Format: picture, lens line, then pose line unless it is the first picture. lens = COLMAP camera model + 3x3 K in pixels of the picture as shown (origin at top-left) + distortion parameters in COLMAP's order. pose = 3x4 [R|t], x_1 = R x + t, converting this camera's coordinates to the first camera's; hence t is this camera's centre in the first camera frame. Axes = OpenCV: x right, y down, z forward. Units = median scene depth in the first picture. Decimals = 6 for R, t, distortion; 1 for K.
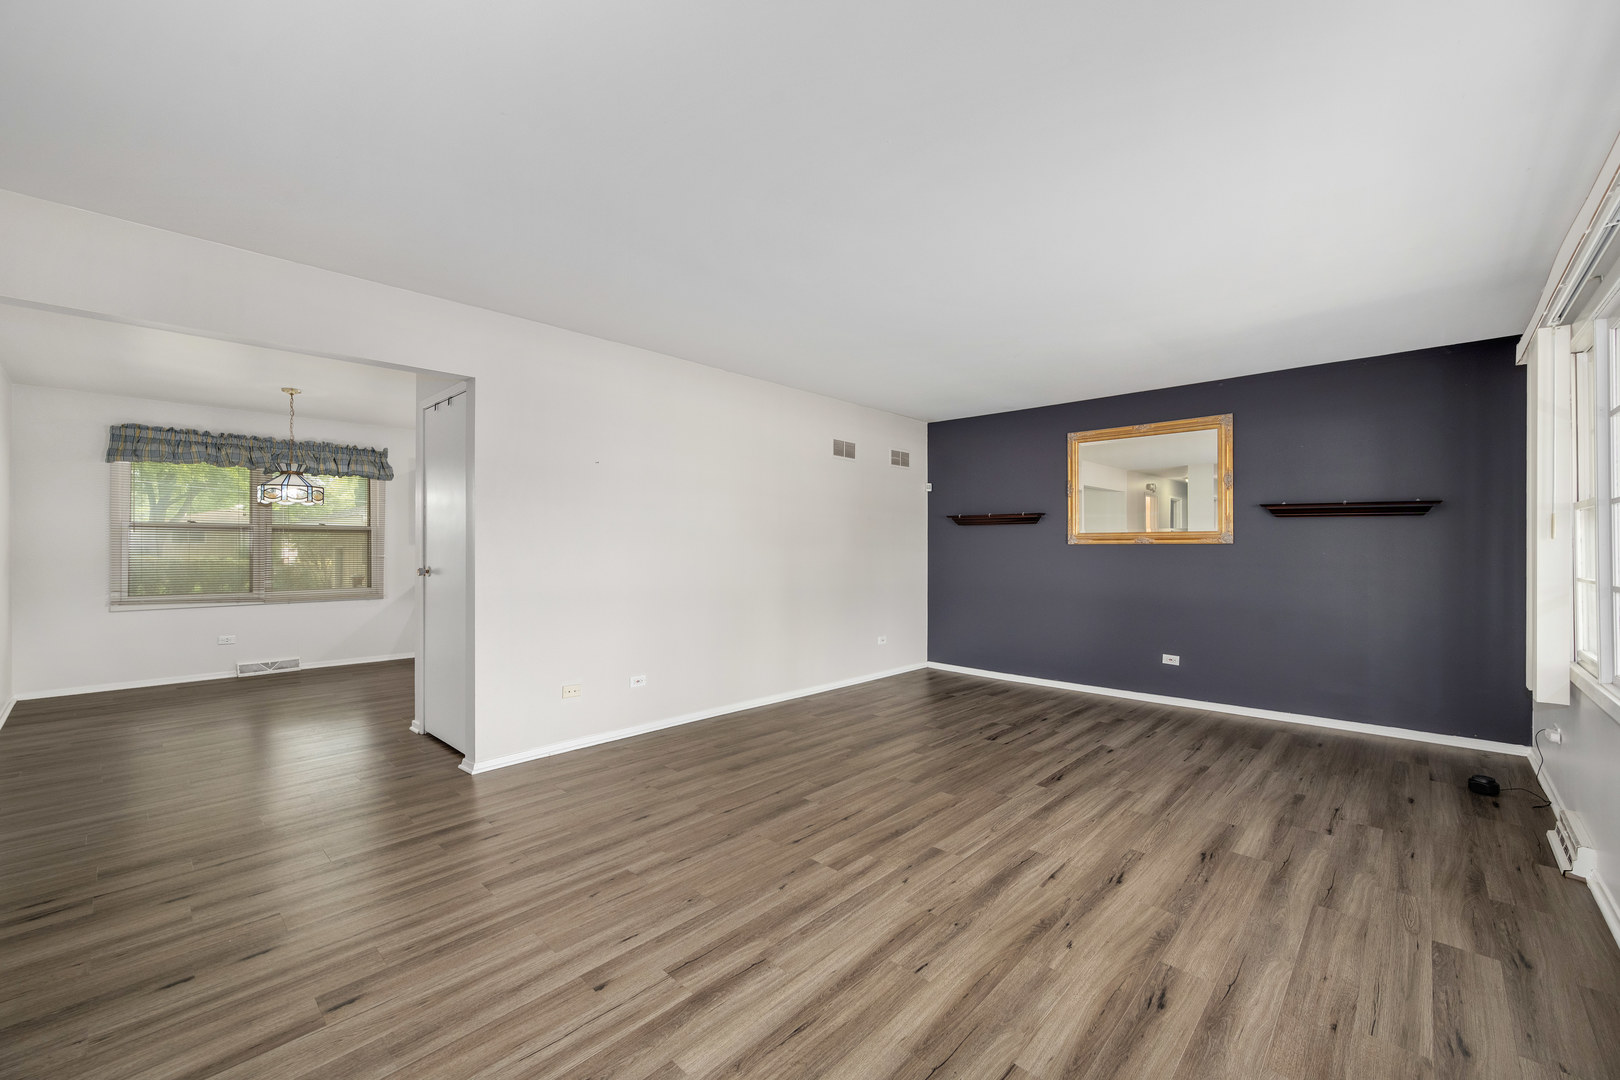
lens RADIAL K [[664.7, 0, 809.5], [0, 664.7, 539.4], [0, 0, 1]] dist [-0.001331, -0.000142]
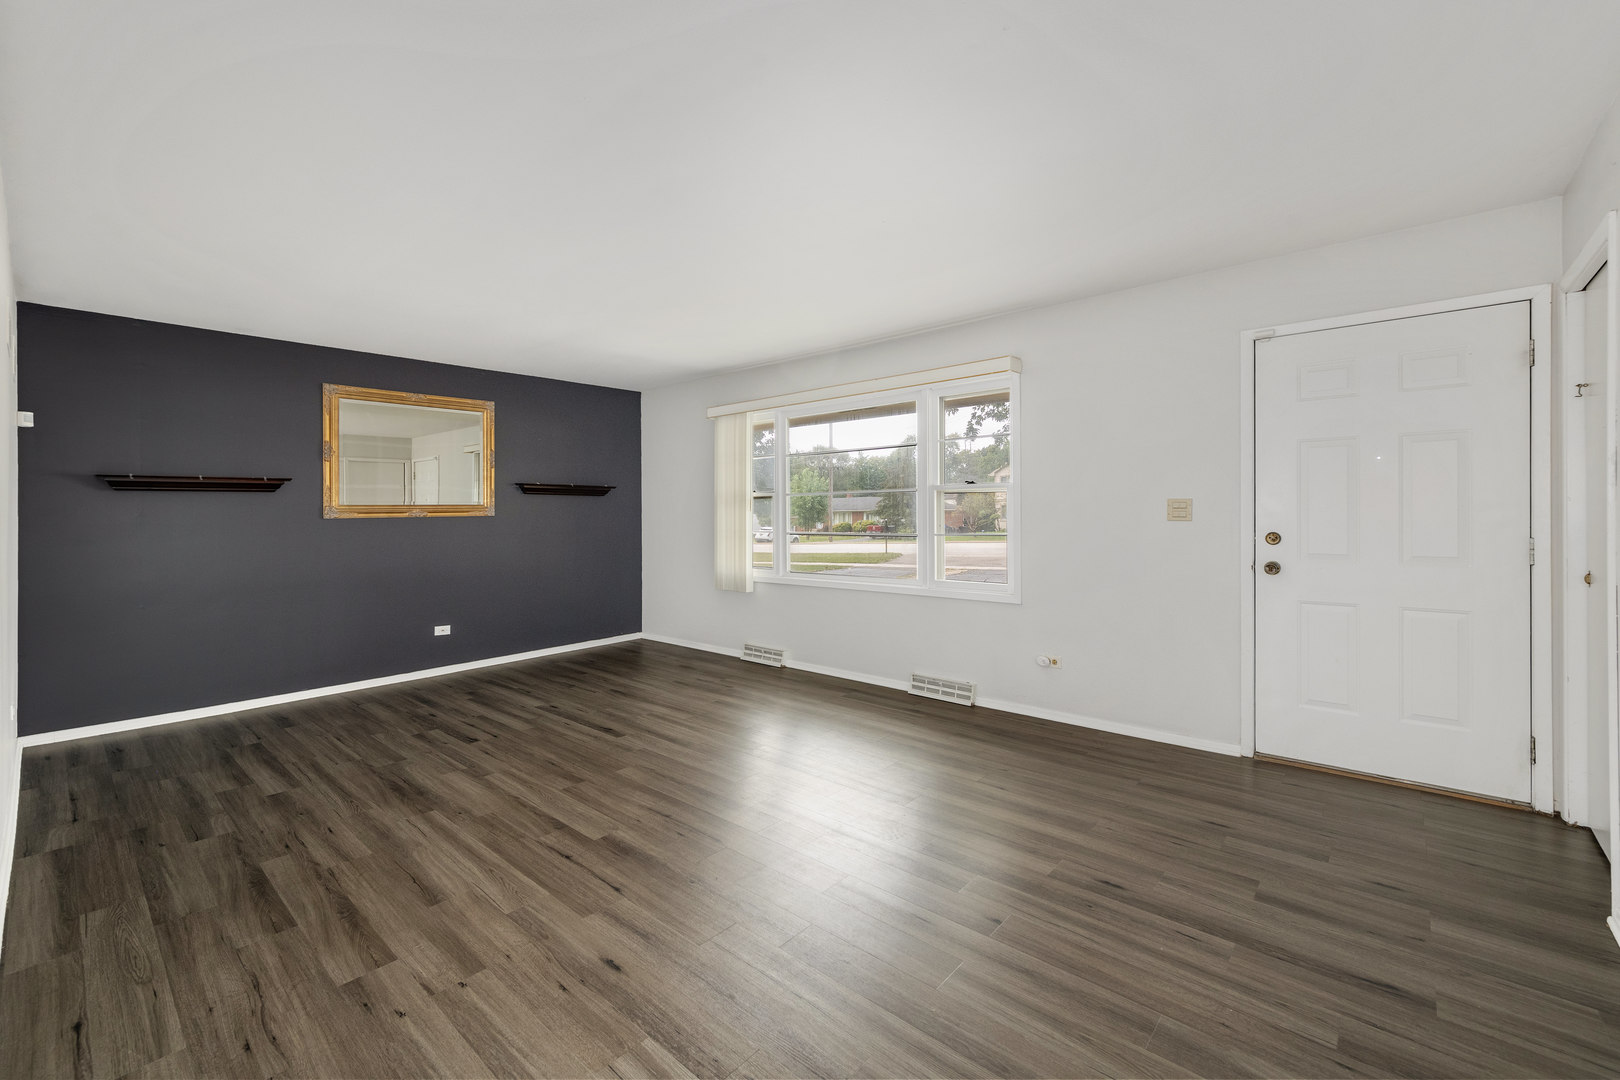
lens RADIAL K [[664.7, 0, 807.6], [0, 664.7, 508.4], [0, 0, 1]] dist [-0.001331, -0.000142]
pose [[-0.030725, 0.006386, 0.999507, -0.842419], [0.004350, 0.999971, -0.006256, 0.004461], [-0.999518, 0.004156, -0.030752, 0.809231]]
